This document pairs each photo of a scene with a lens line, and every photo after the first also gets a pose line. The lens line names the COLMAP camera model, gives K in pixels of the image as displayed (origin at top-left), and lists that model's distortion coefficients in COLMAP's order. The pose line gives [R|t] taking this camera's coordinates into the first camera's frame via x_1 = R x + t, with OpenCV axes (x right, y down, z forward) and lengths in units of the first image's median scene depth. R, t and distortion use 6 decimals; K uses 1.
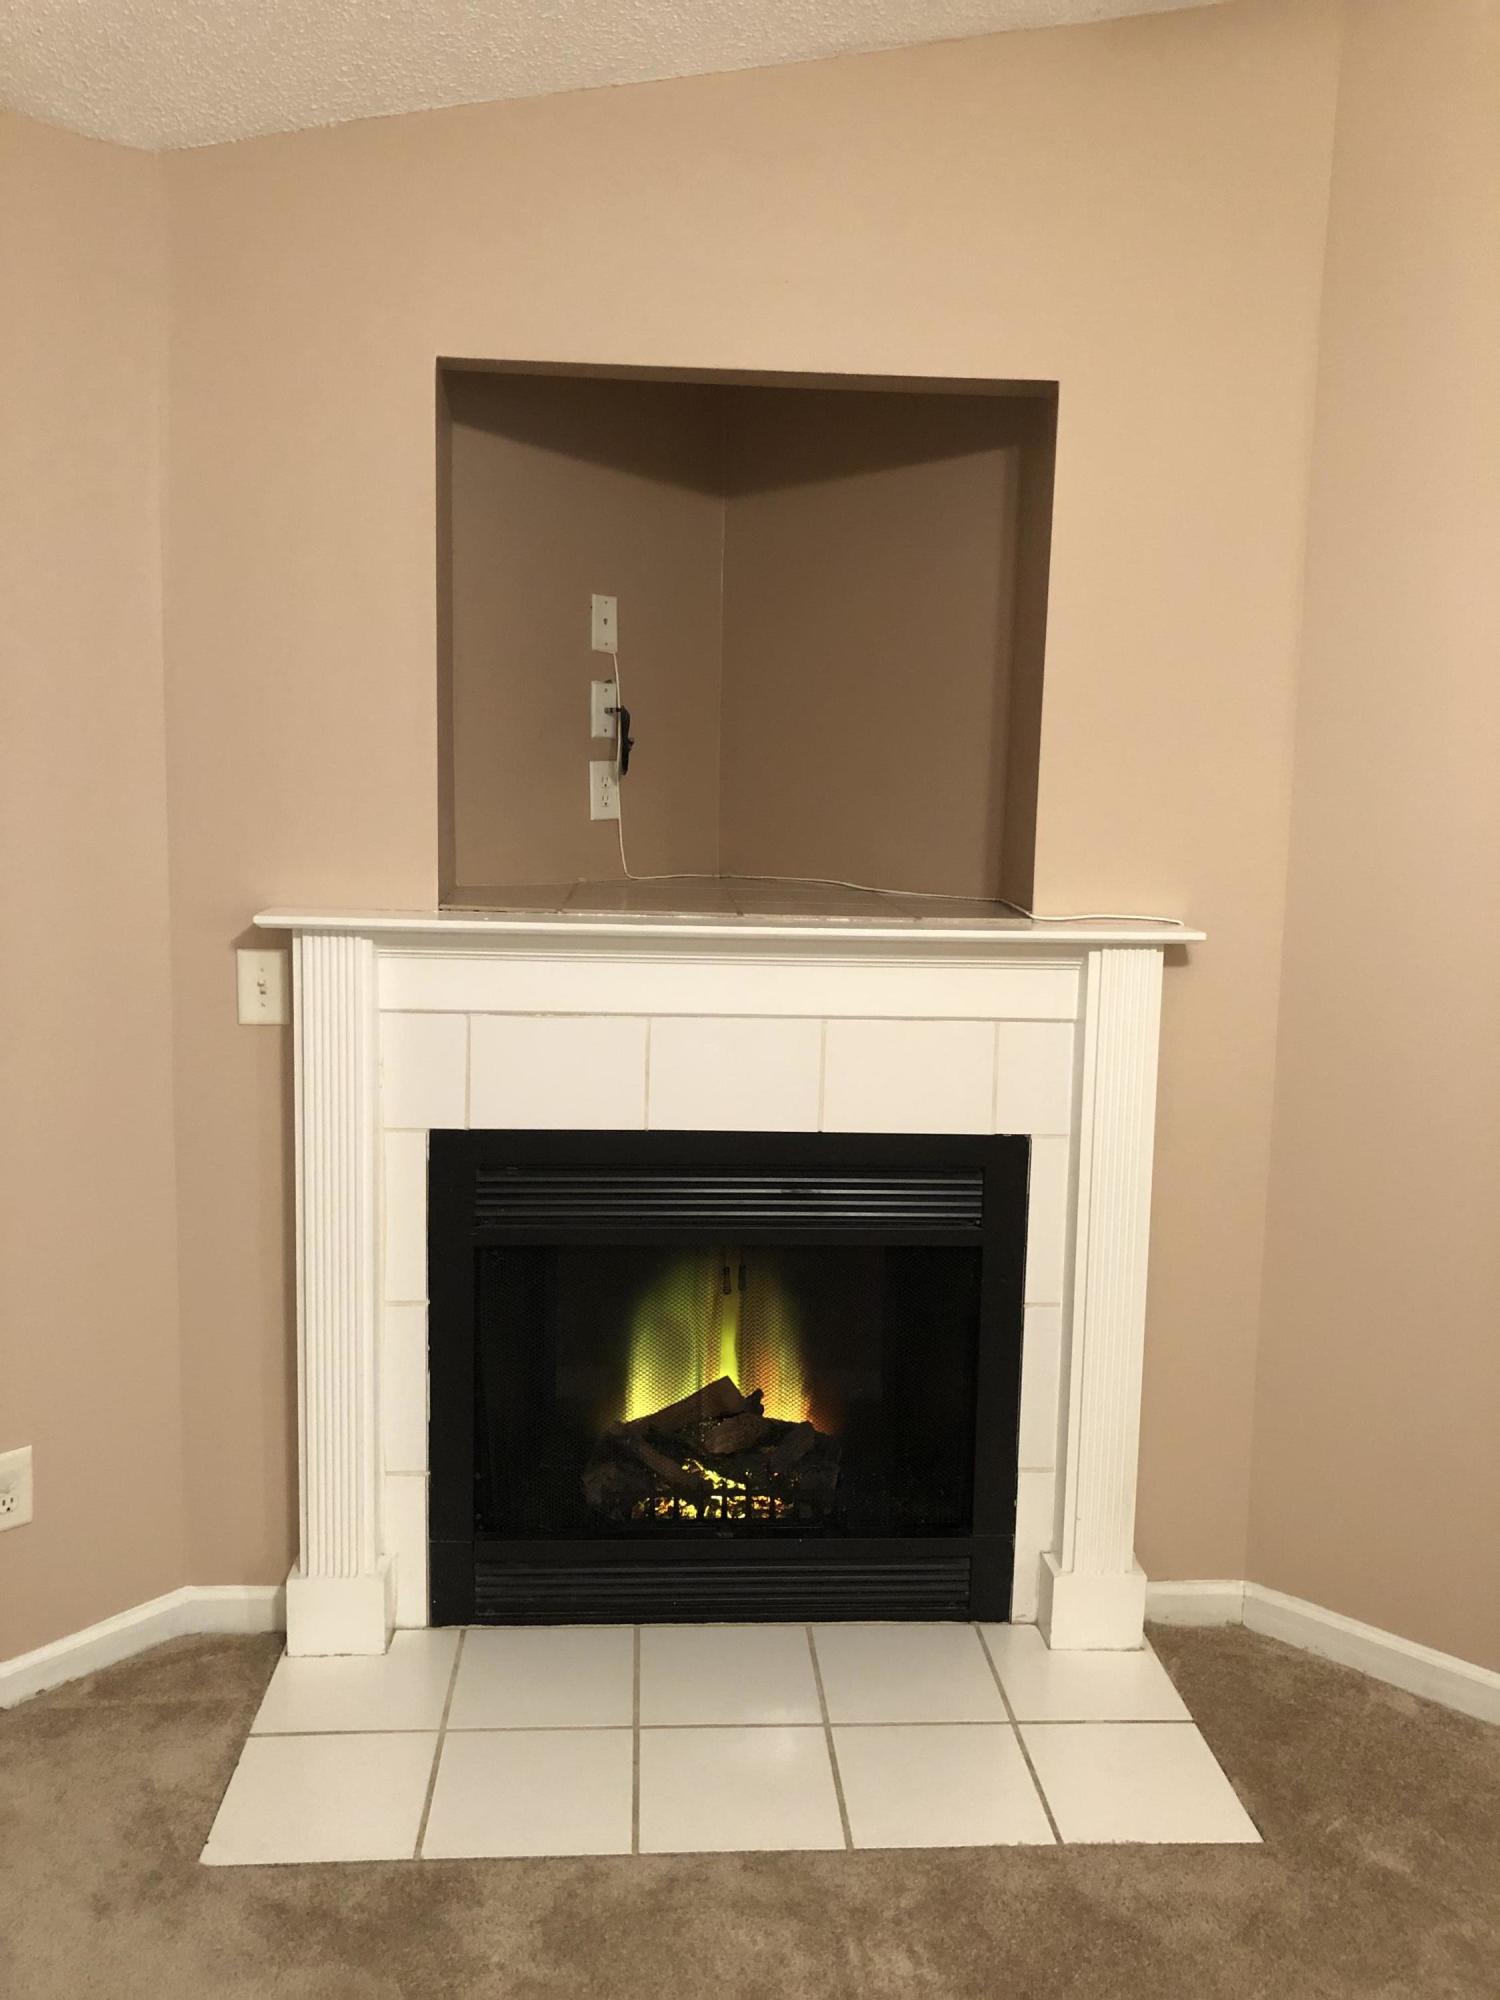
lens RADIAL K [[1661.7, 0, 744.4], [0, 1661.7, 952.3], [0, 0, 1]] dist [0.031611, -0.002941]
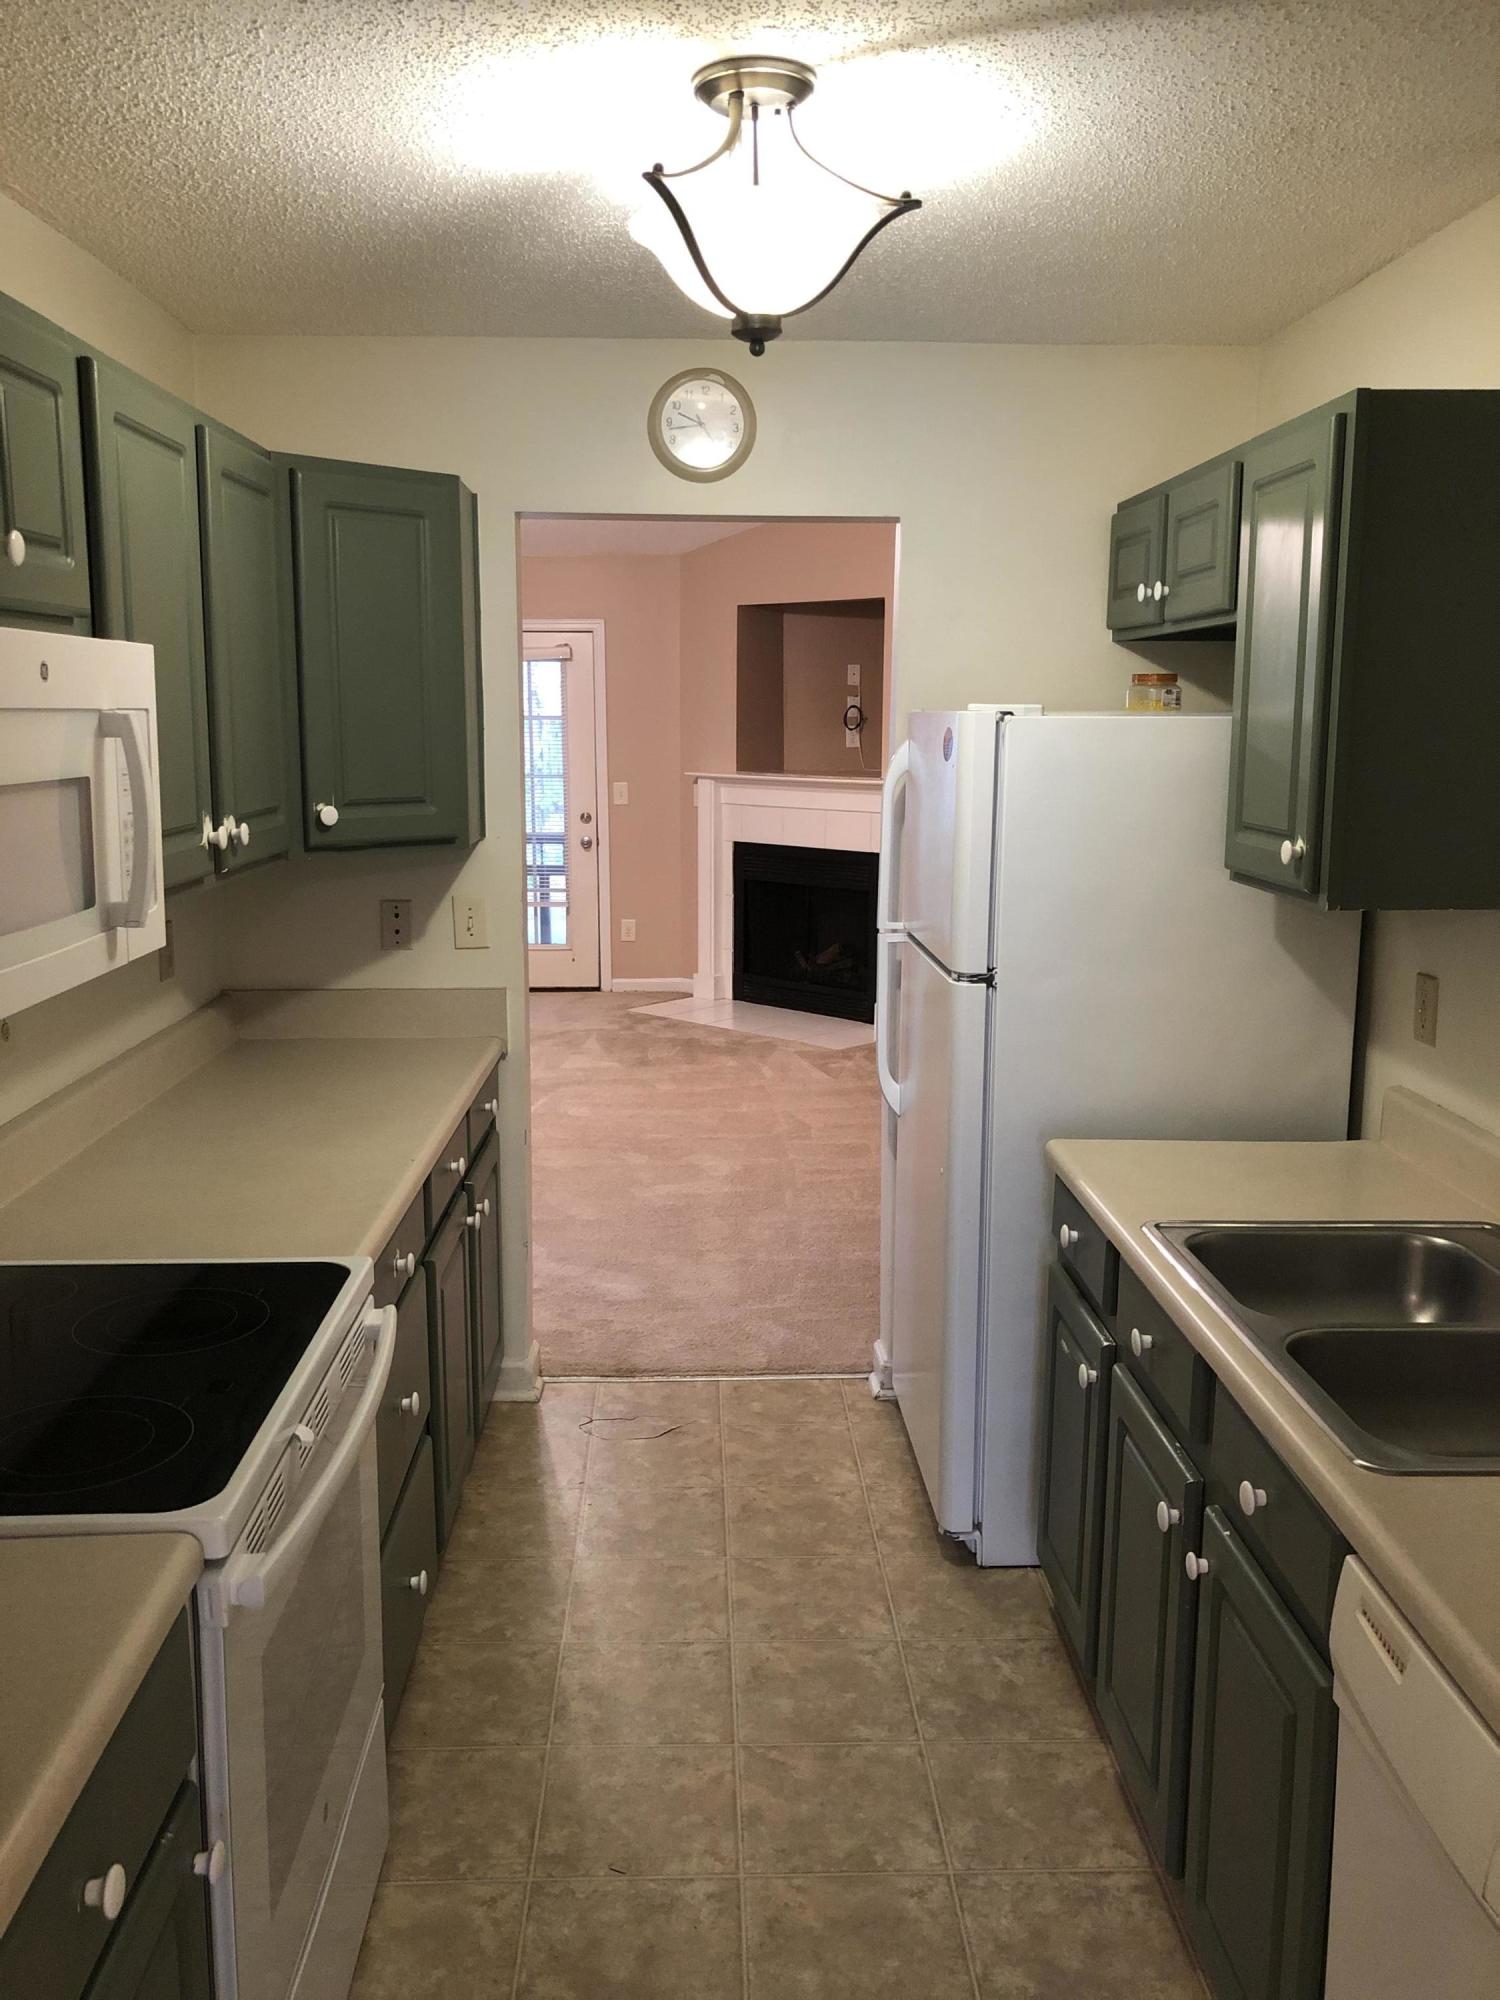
lens RADIAL K [[1637.5, 0, 748.0], [0, 1637.5, 971.9], [0, 0, 1]] dist [0.026050, -0.012765]
pose [[0.700125, 0.094544, -0.707734, 2.091659], [-0.069990, 0.995509, 0.063749, 0.153138], [0.710582, 0.004902, 0.703597, -1.212727]]
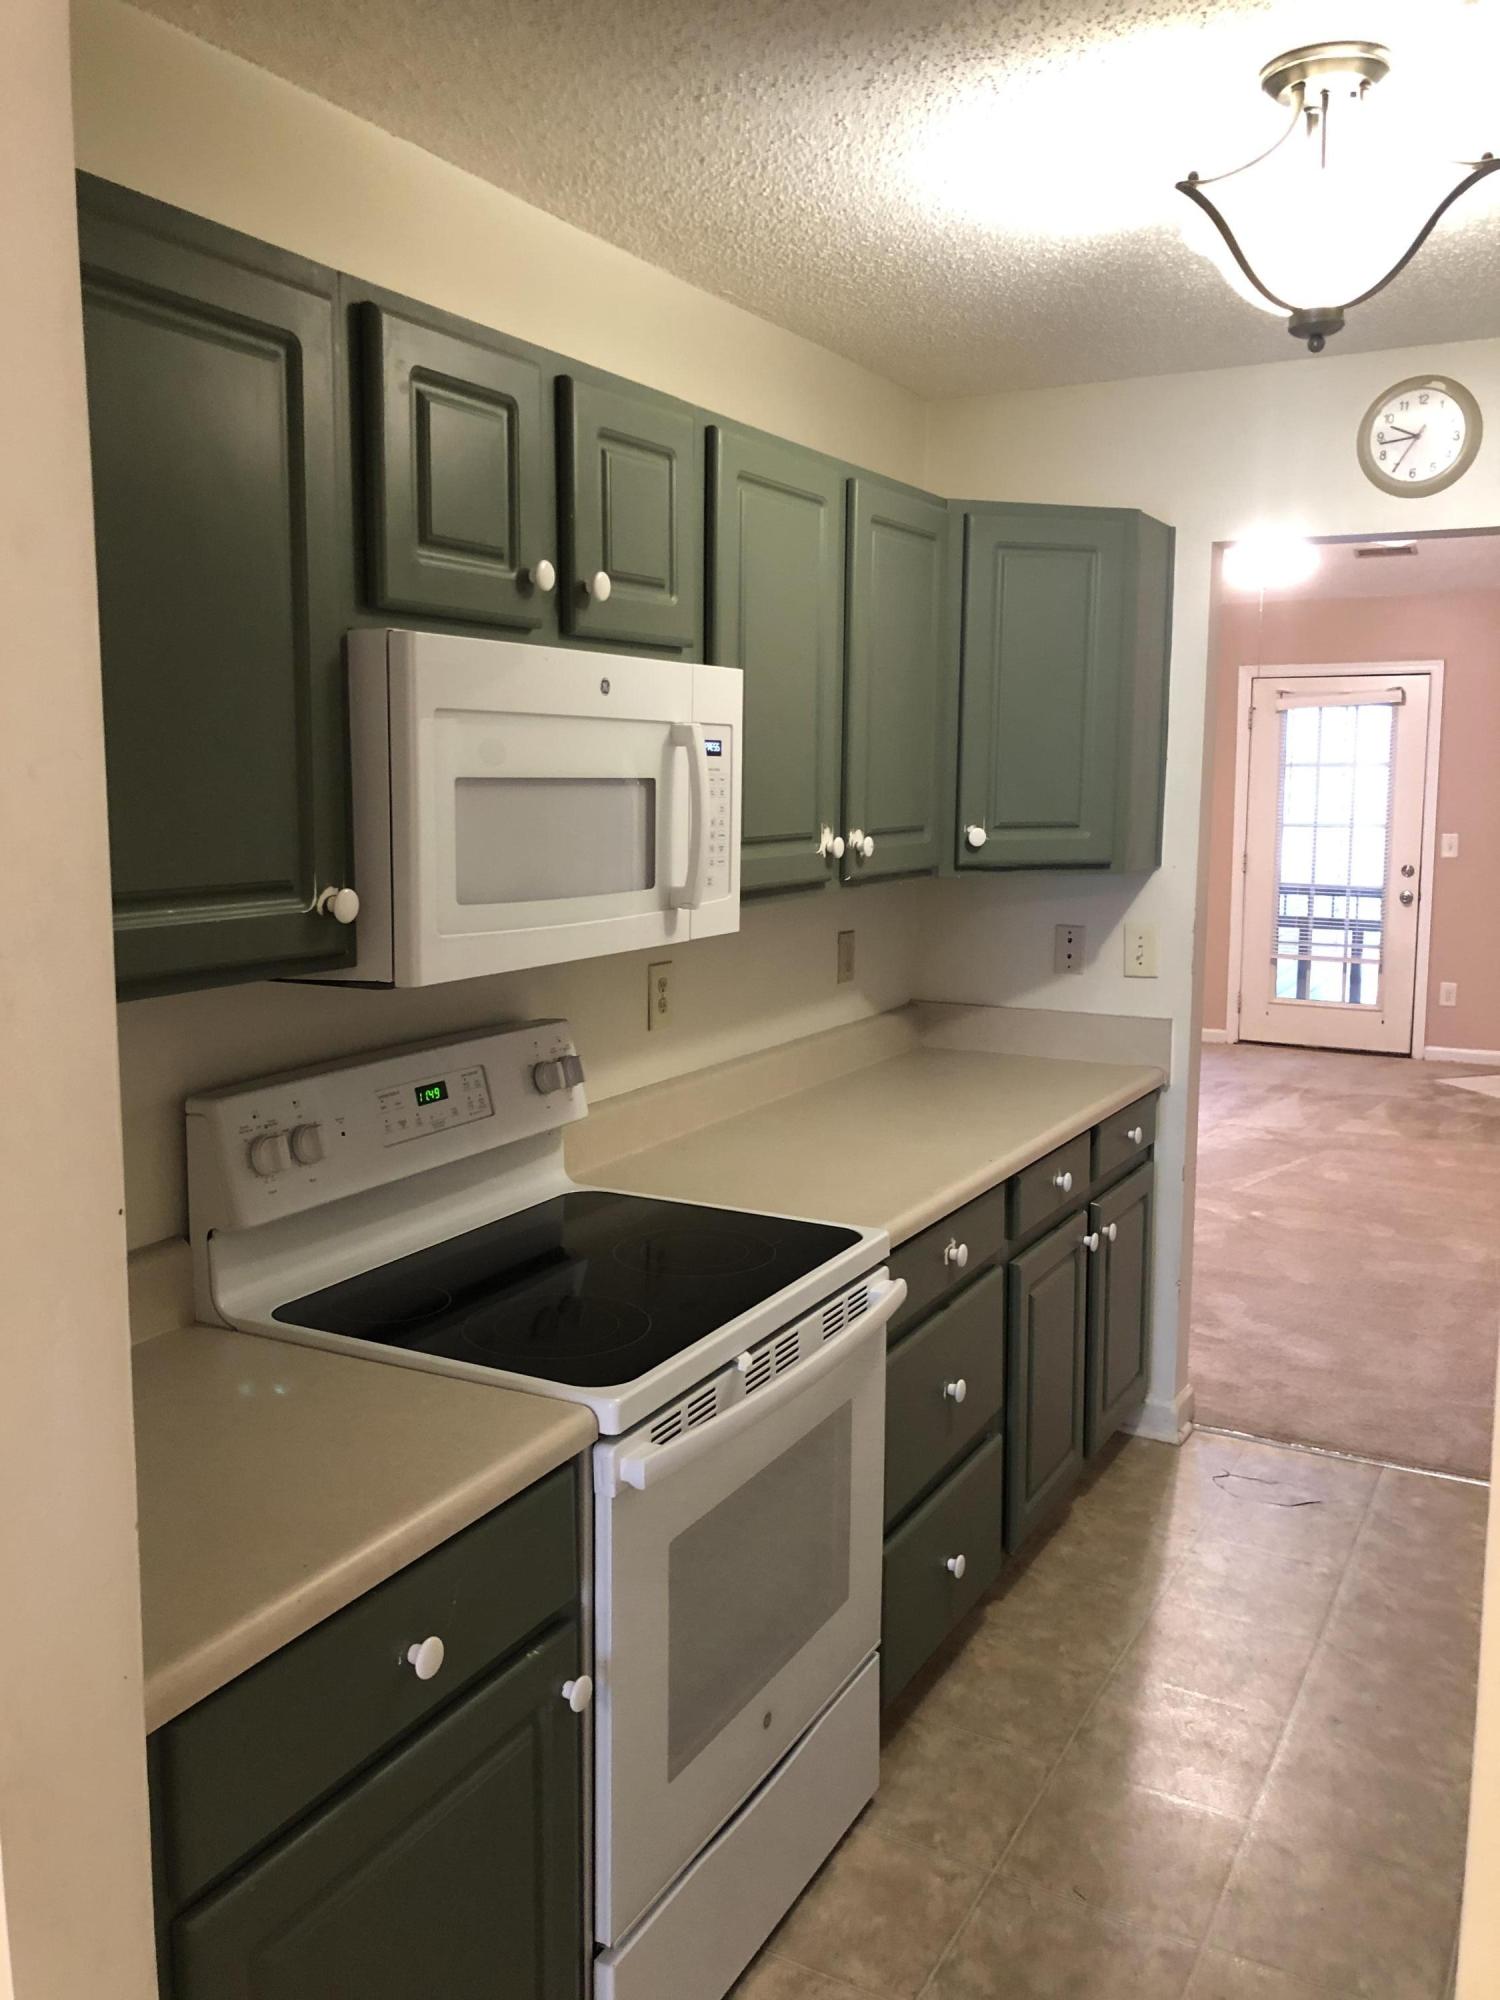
lens RADIAL K [[1642.9, 0, 751.4], [0, 1642.9, 974.3], [0, 0, 1]] dist [0.013238, 0.015012]
pose [[0.242379, 0.103599, -0.964635, 2.205038], [-0.110433, 0.990766, 0.078658, 0.161750], [0.963876, 0.087463, 0.251581, -1.078777]]
